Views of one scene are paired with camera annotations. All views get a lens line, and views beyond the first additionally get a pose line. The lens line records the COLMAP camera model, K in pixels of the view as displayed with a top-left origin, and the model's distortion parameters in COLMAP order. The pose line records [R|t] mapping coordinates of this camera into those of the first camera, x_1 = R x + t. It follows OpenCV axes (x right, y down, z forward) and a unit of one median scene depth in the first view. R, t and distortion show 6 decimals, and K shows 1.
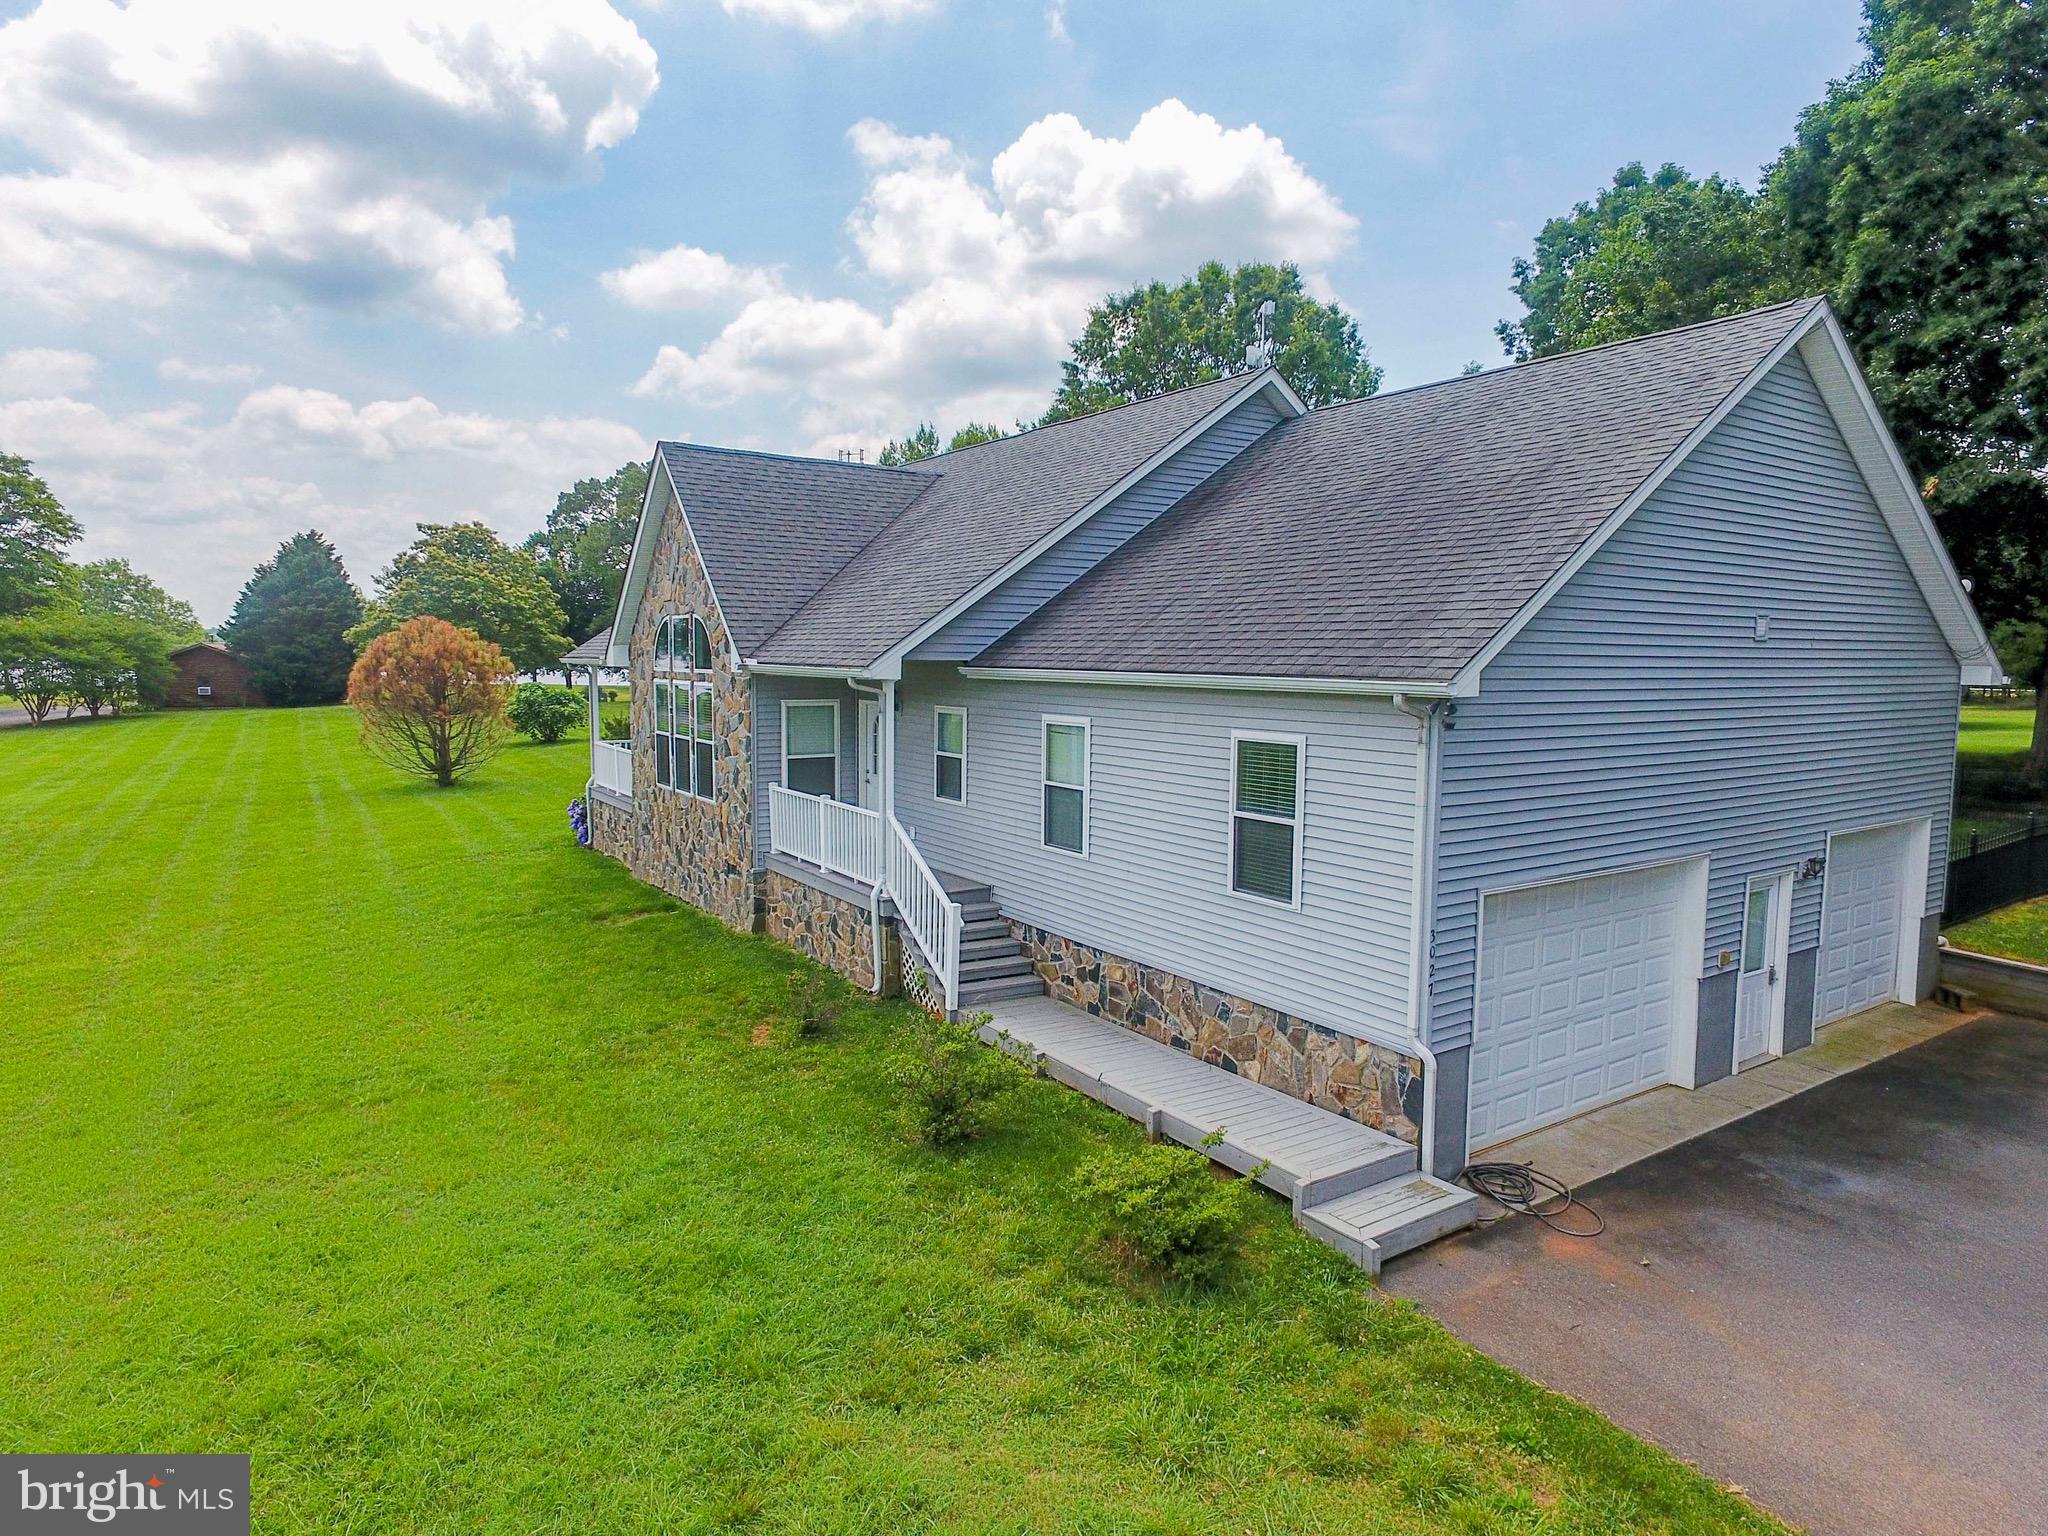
lens RADIAL K [[1183.6, 0, 1024.5], [0, 1183.6, 763.7], [0, 0, 1]] dist [-0.007216, 0.016360]
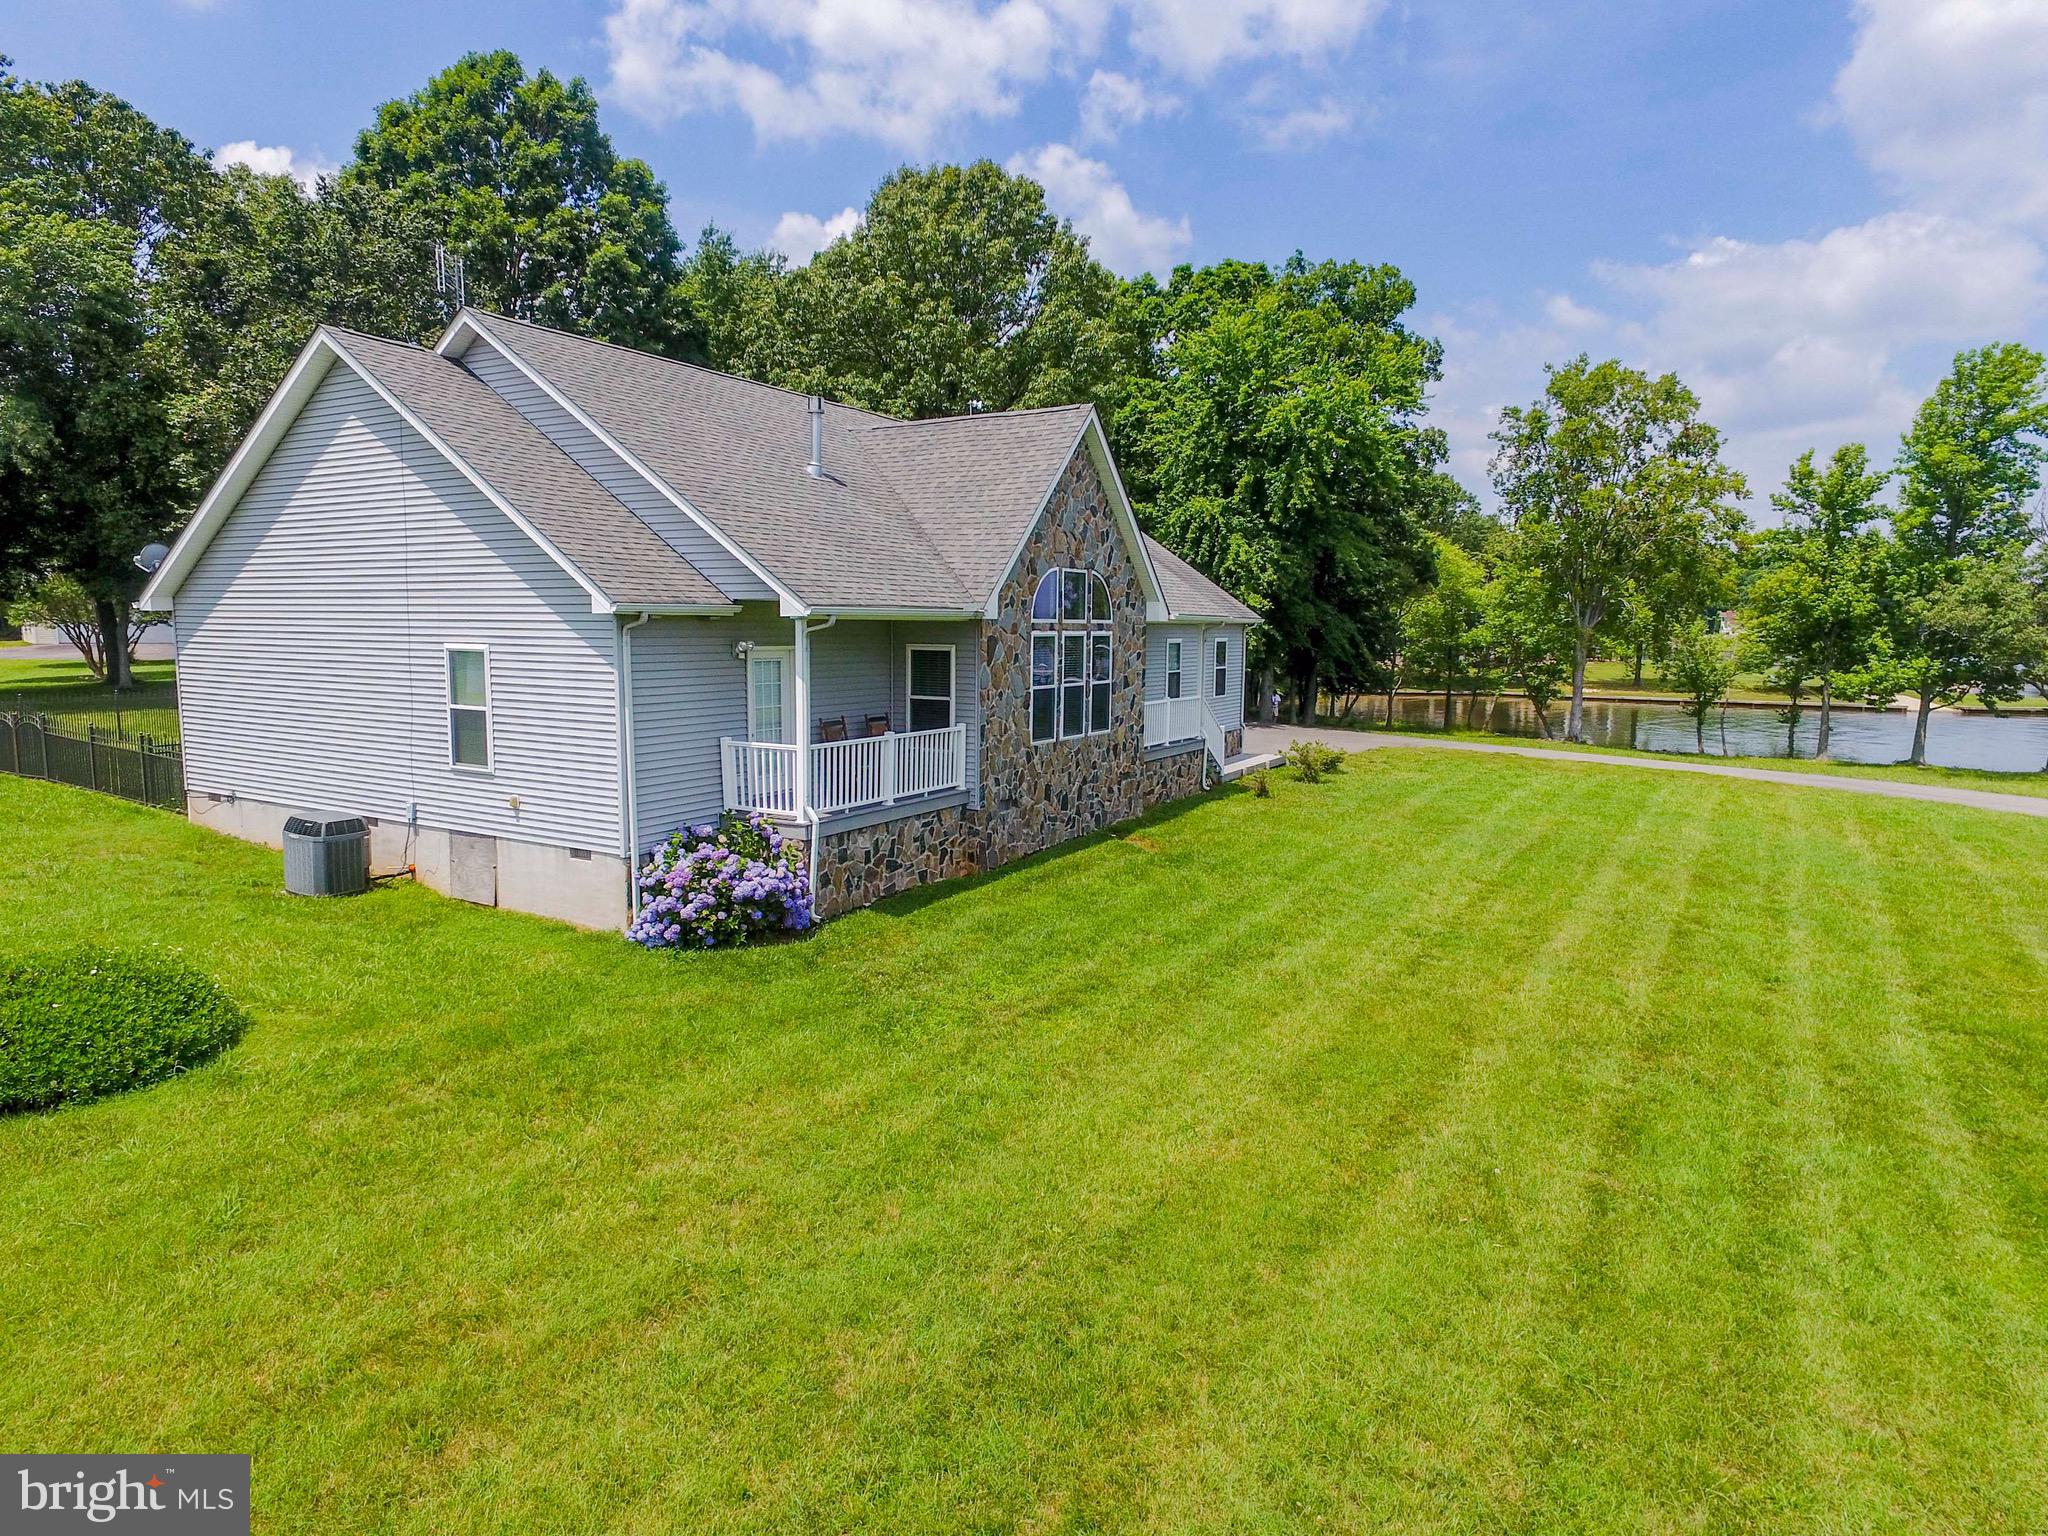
lens RADIAL K [[1183.6, 0, 1019.5], [0, 1183.6, 760.6], [0, 0, 1]] dist [-0.007216, 0.016360]
pose [[-0.434660, -0.120194, 0.892538, -1.495891], [0.066580, 0.984053, 0.164942, -0.163688], [-0.898130, 0.131119, -0.419726, 1.830650]]
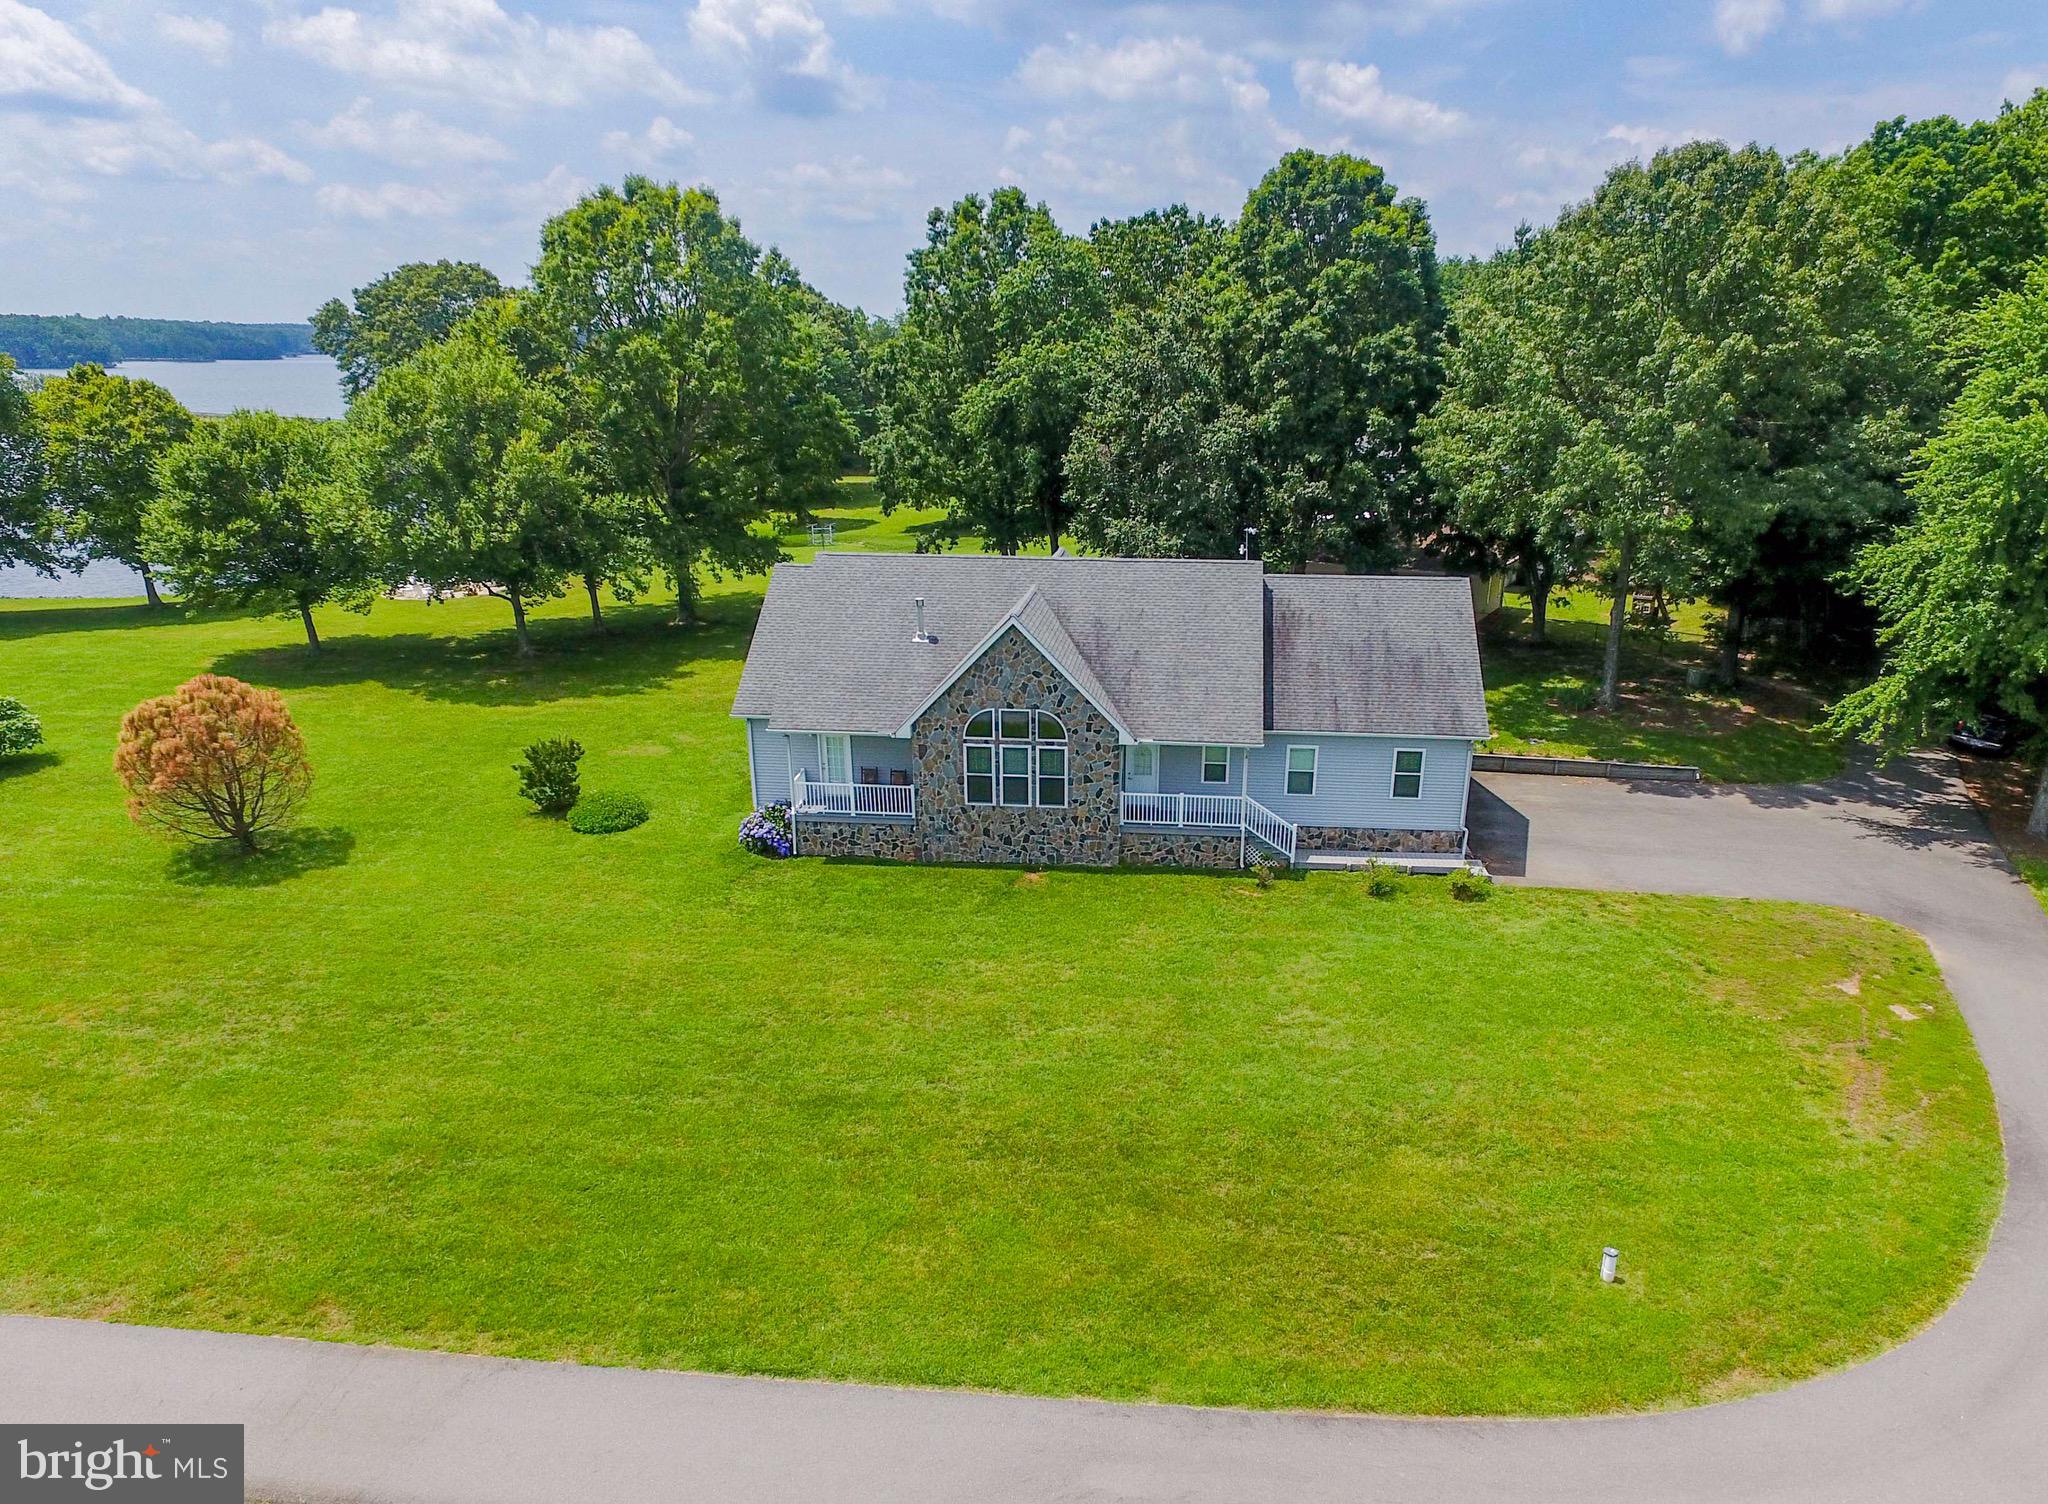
lens RADIAL K [[1351.3, 0, 1083.8], [0, 1351.3, 879.5], [0, 0, 1]] dist [-0.003291, 0.012730]
pose [[0.626929, -0.289362, 0.723346, -2.128452], [0.070354, 0.945700, 0.317334, -0.626904], [-0.775893, -0.148056, 0.613245, -0.429032]]
